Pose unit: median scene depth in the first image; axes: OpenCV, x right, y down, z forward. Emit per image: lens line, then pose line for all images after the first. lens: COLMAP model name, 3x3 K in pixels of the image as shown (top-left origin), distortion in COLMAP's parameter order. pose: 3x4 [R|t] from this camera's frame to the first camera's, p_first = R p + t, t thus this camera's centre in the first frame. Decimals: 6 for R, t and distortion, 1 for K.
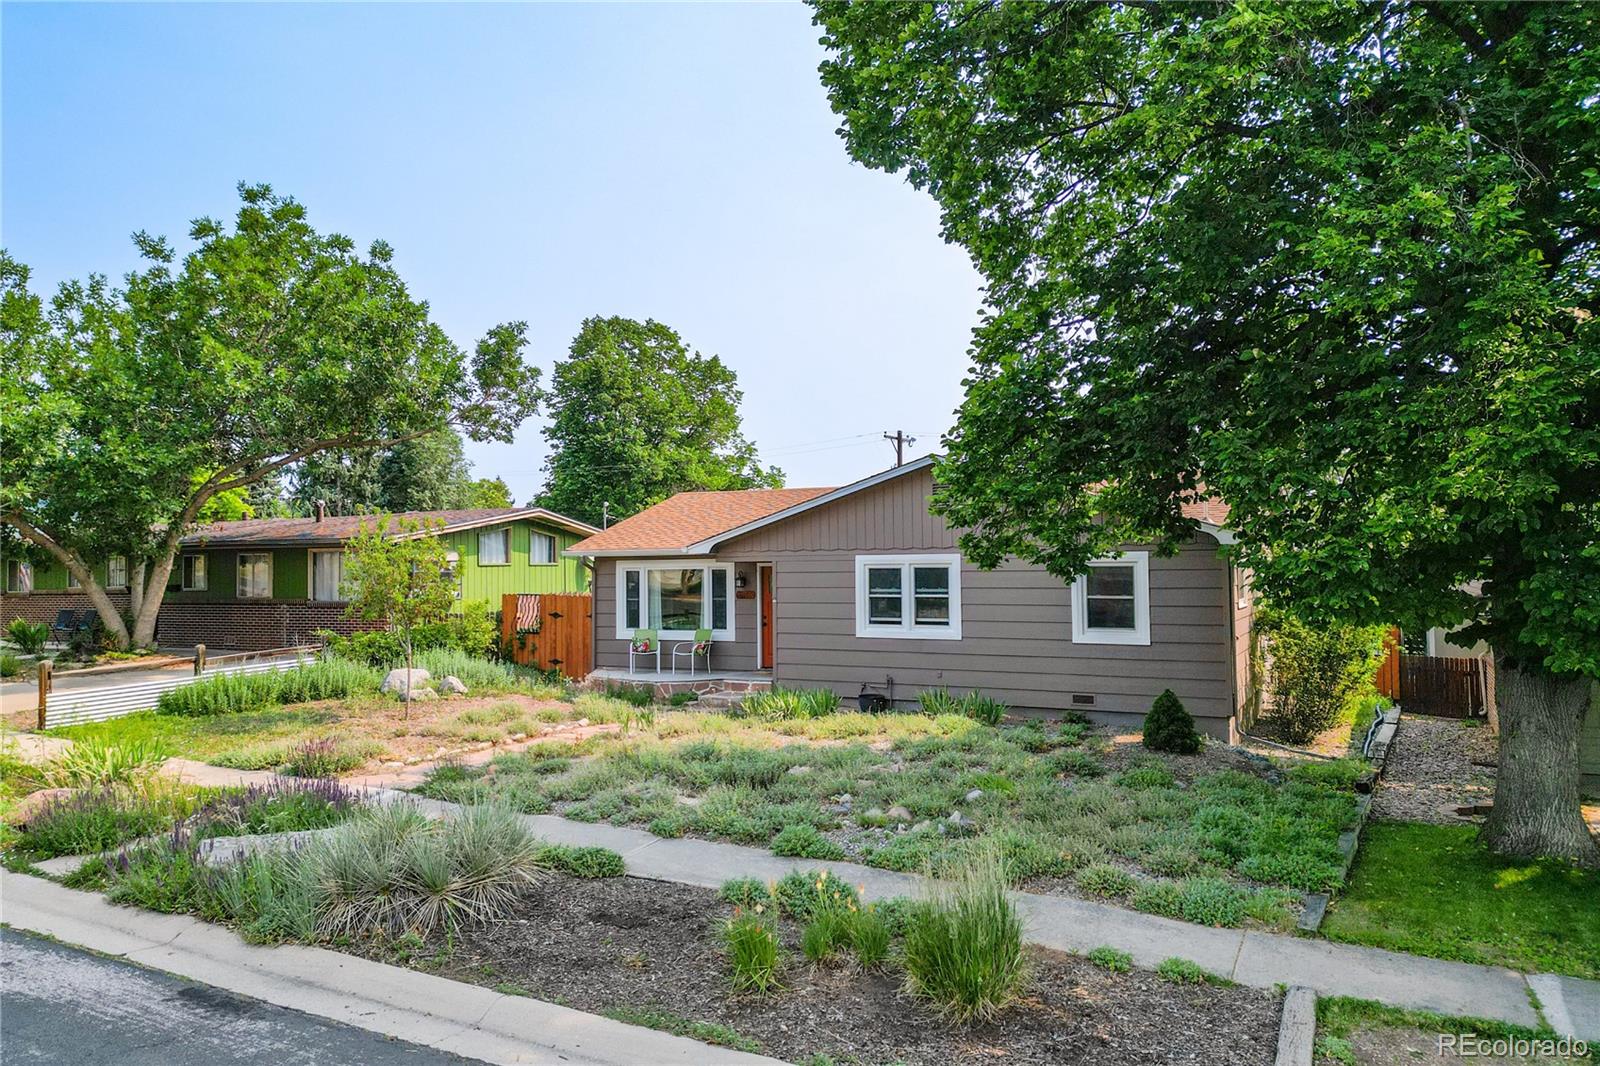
lens RADIAL K [[1115.1, 0, 803.1], [0, 1115.1, 551.3], [0, 0, 1]] dist [0.080787, -0.086157]
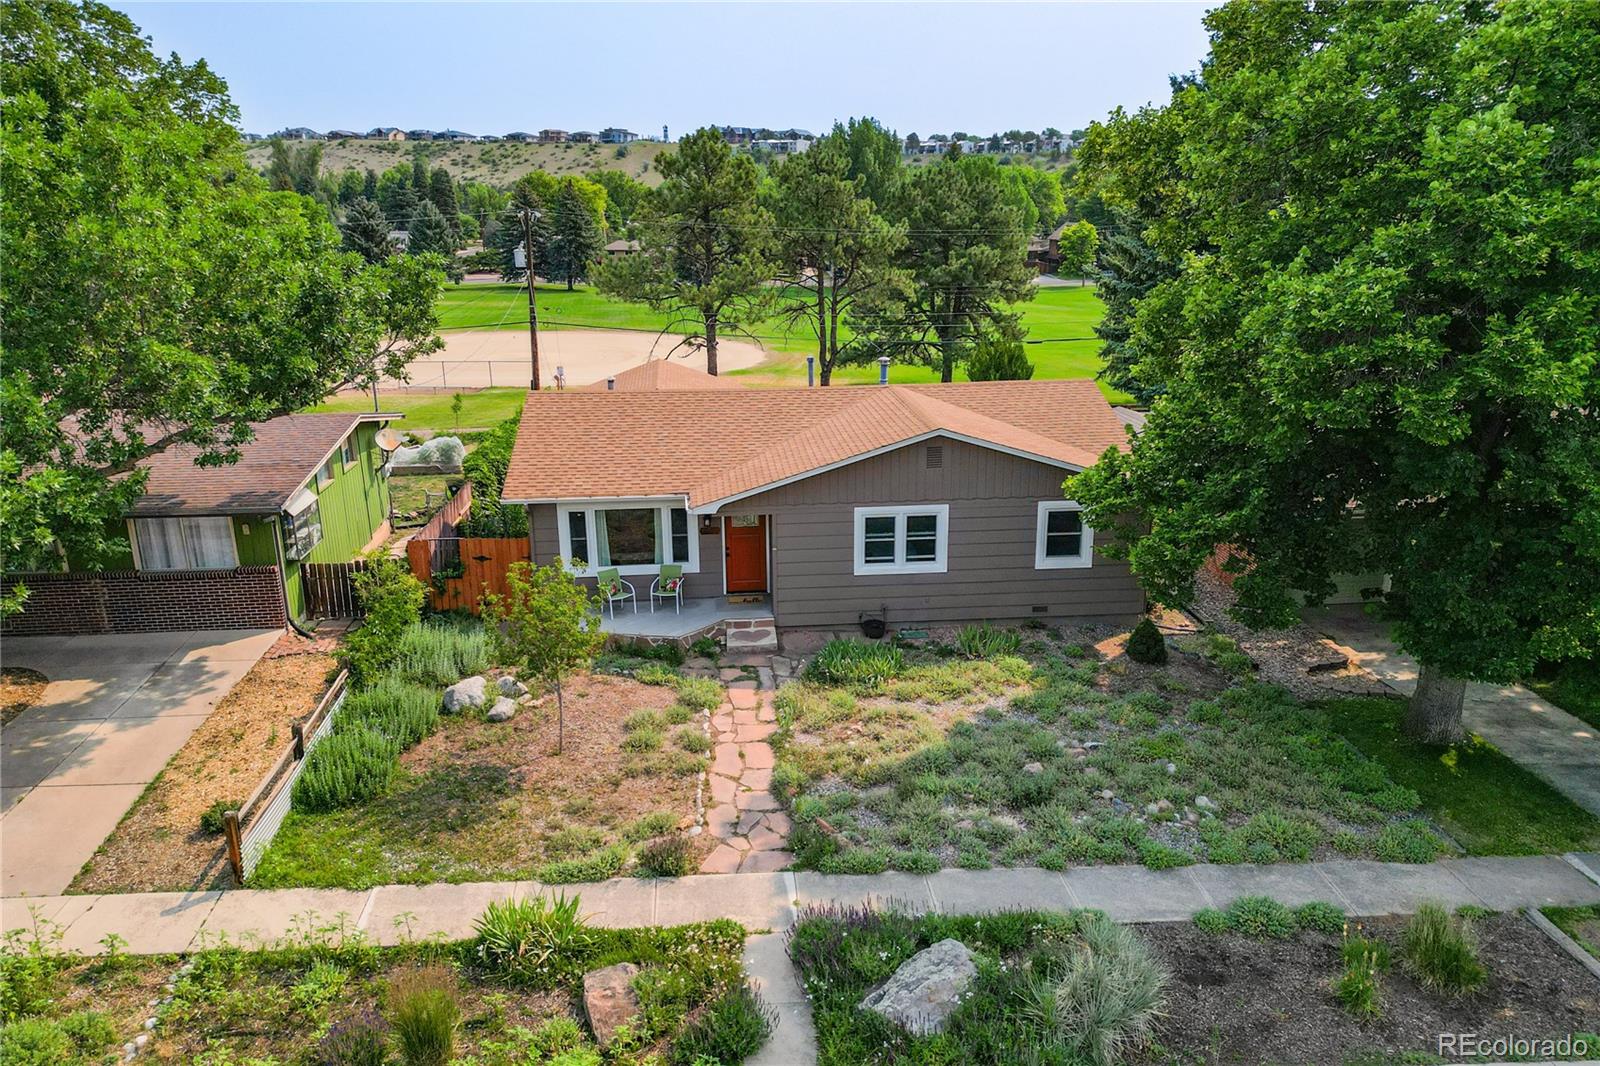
lens RADIAL K [[1102.1, 0, 802.8], [0, 1102.1, 557.3], [0, 0, 1]] dist [0.085067, -0.082302]
pose [[0.846696, -0.160309, 0.507353, -0.584375], [-0.008320, 0.949427, 0.313876, -0.305013], [-0.532012, -0.269979, 0.802543, 0.105933]]
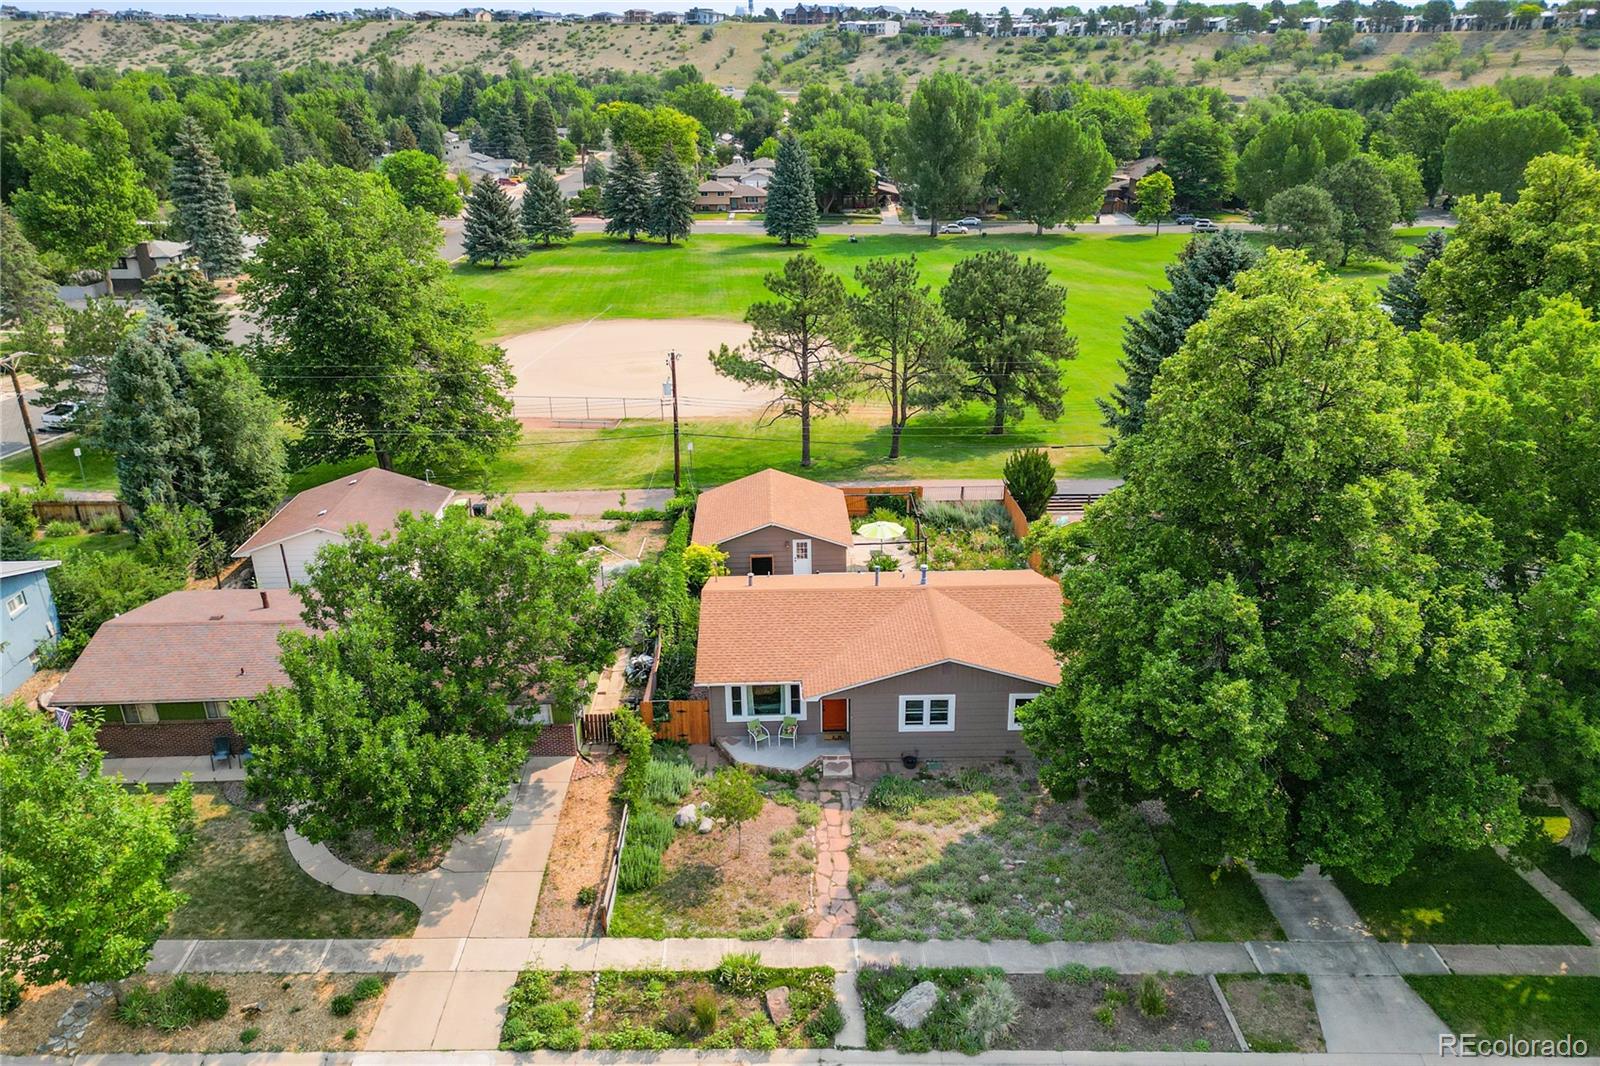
lens RADIAL K [[1115.1, 0, 803.1], [0, 1115.1, 551.3], [0, 0, 1]] dist [0.080787, -0.086157]
pose [[0.882551, -0.195311, 0.427734, -0.892642], [-0.001238, 0.908686, 0.417477, -1.047200], [-0.470214, -0.368975, 0.801721, -0.395430]]
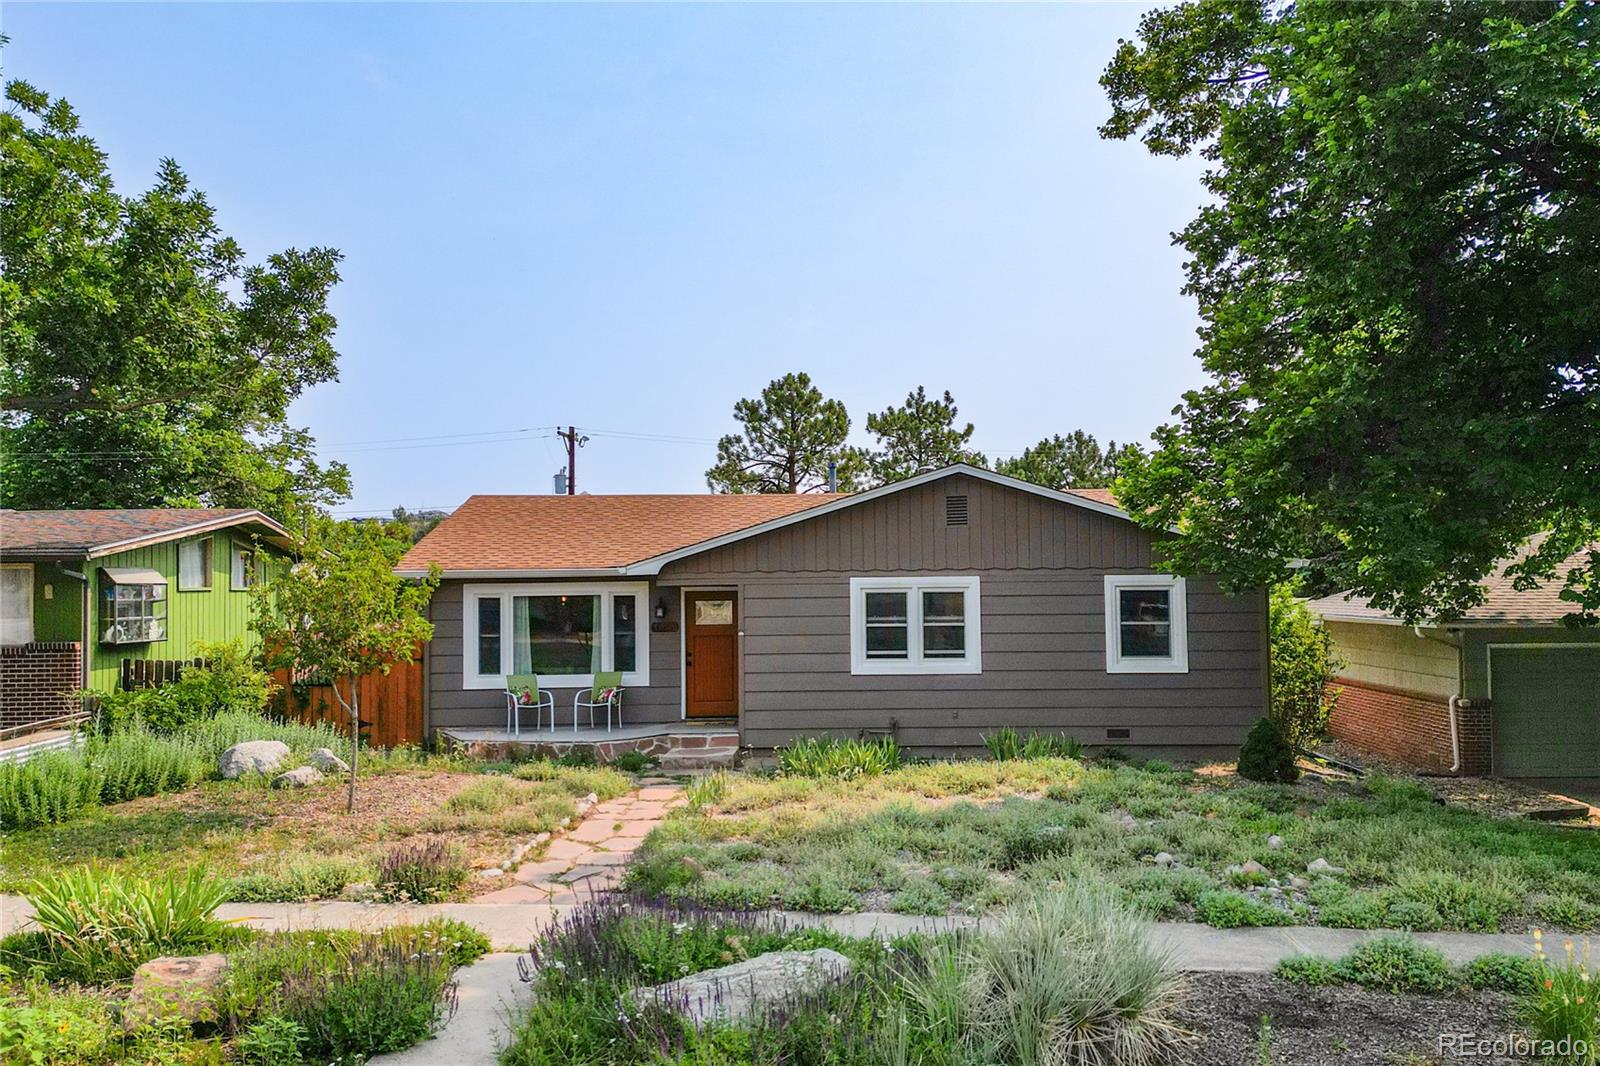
lens RADIAL K [[1293.0, 0, 855.8], [0, 1293.0, 539.5], [0, 0, 1]] dist [0.047697, -0.004343]
pose [[0.889163, 0.016807, 0.457281, -0.399800], [-0.004724, 0.999609, -0.027555, 0.001563], [-0.457565, 0.022341, 0.888895, 0.127449]]
